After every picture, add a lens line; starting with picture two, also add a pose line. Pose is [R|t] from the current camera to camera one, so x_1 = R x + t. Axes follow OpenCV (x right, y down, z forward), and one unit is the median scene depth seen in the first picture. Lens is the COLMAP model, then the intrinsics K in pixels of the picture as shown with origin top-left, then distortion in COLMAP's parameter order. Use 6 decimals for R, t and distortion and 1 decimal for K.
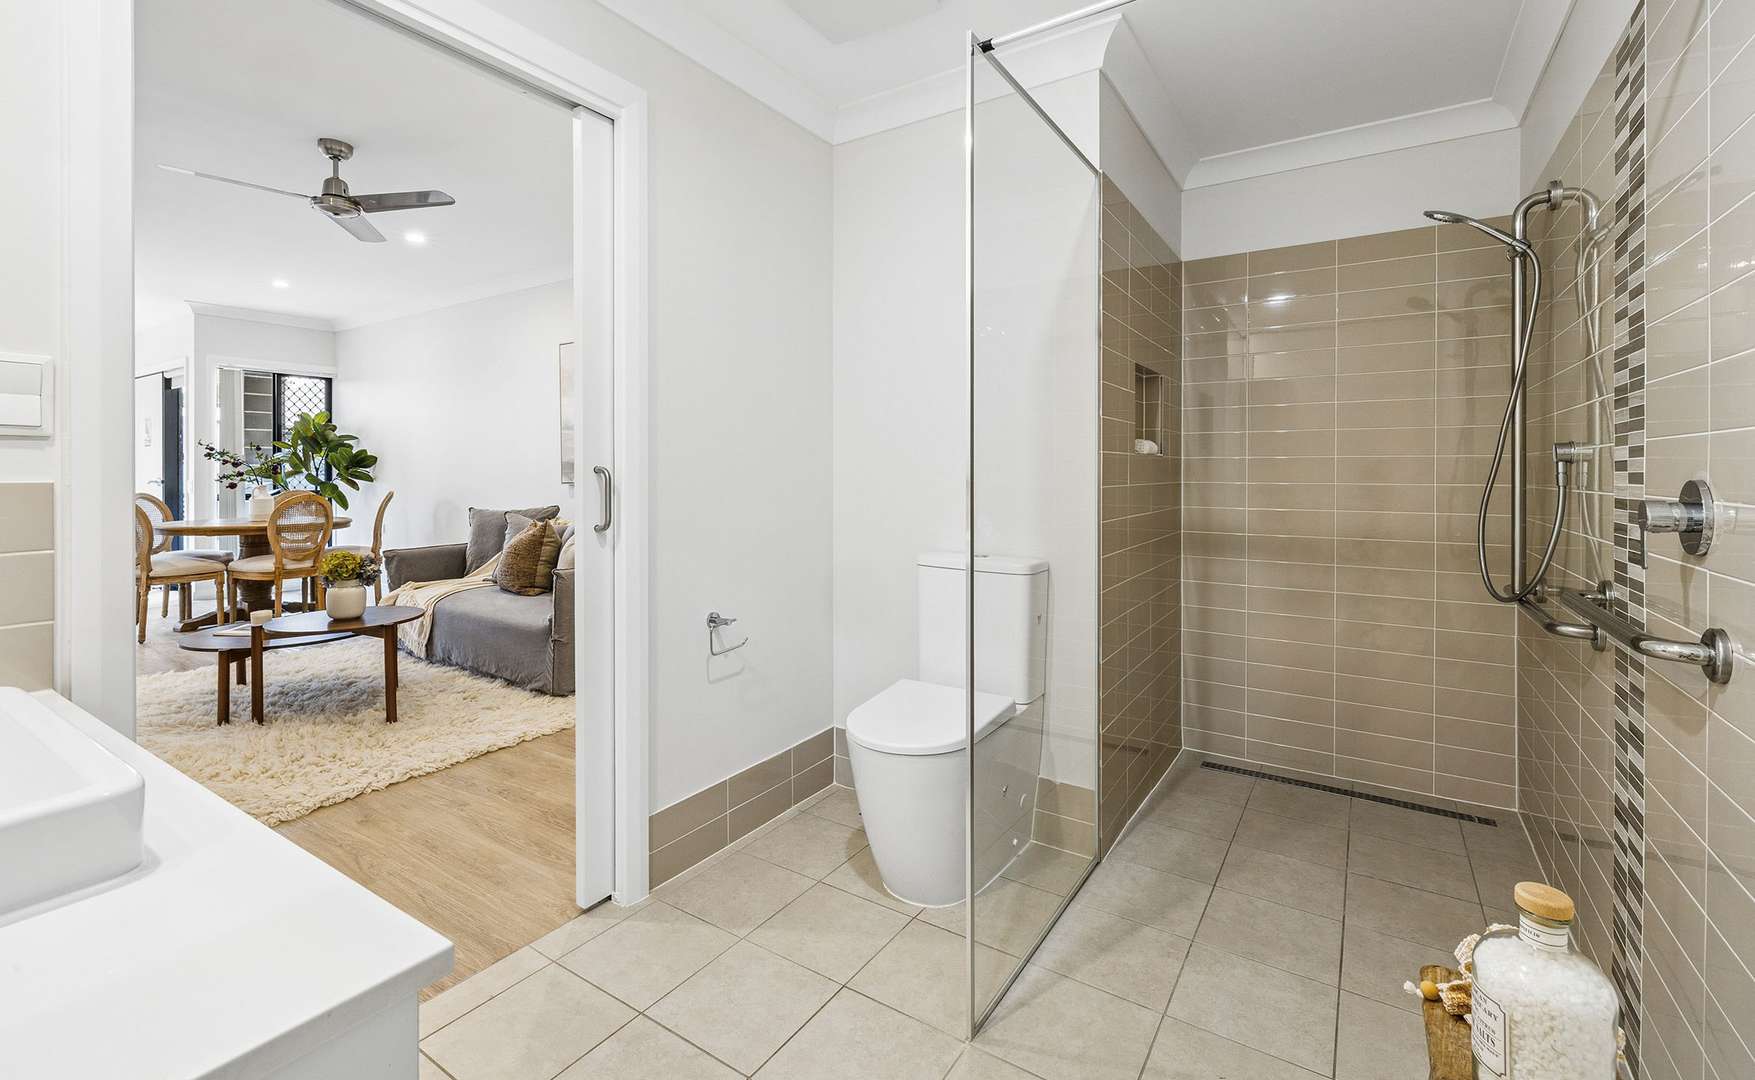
lens RADIAL K [[752.1, 0, 878.9], [0, 752.1, 479.2], [0, 0, 1]] dist [0.000126, -0.000041]
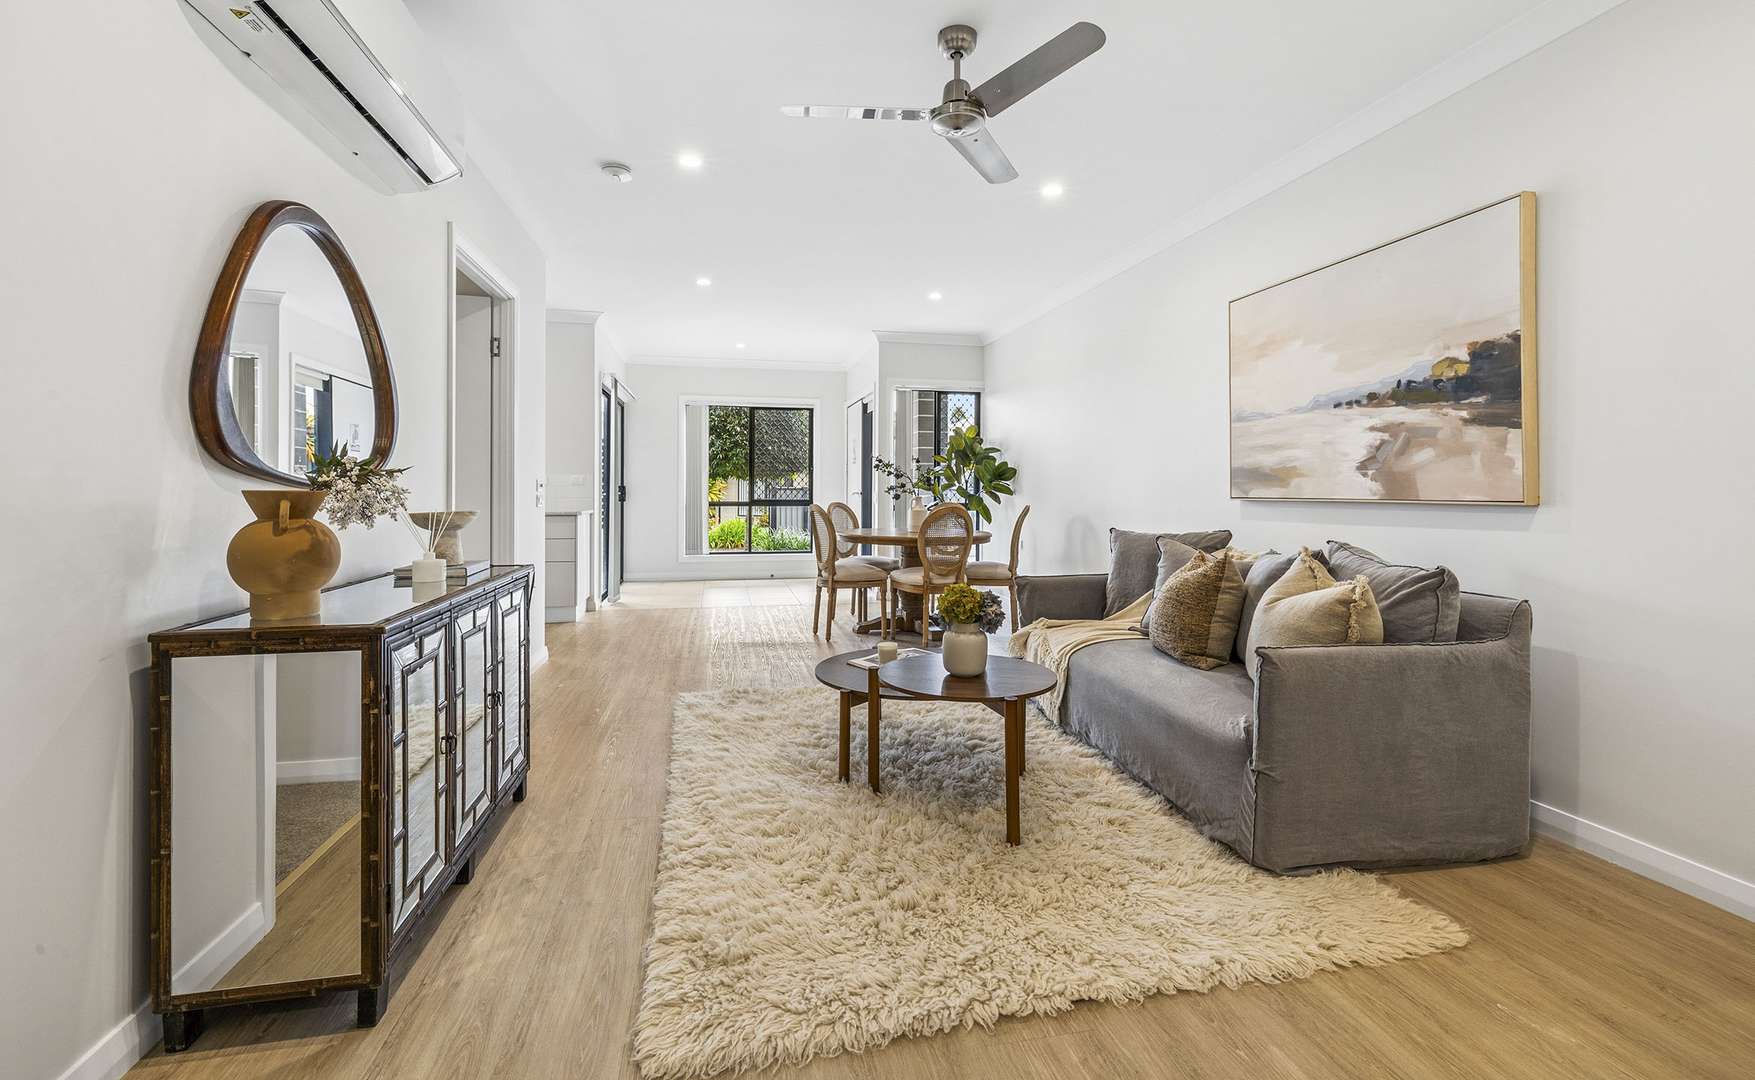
lens RADIAL K [[752.1, 0, 878.9], [0, 752.1, 479.2], [0, 0, 1]] dist [0.000126, -0.000041]
pose [[0.710625, -0.004640, -0.703556, -0.163582], [-0.012953, 0.999722, -0.019676, 0.005881], [0.703452, 0.023095, 0.710368, 0.272579]]
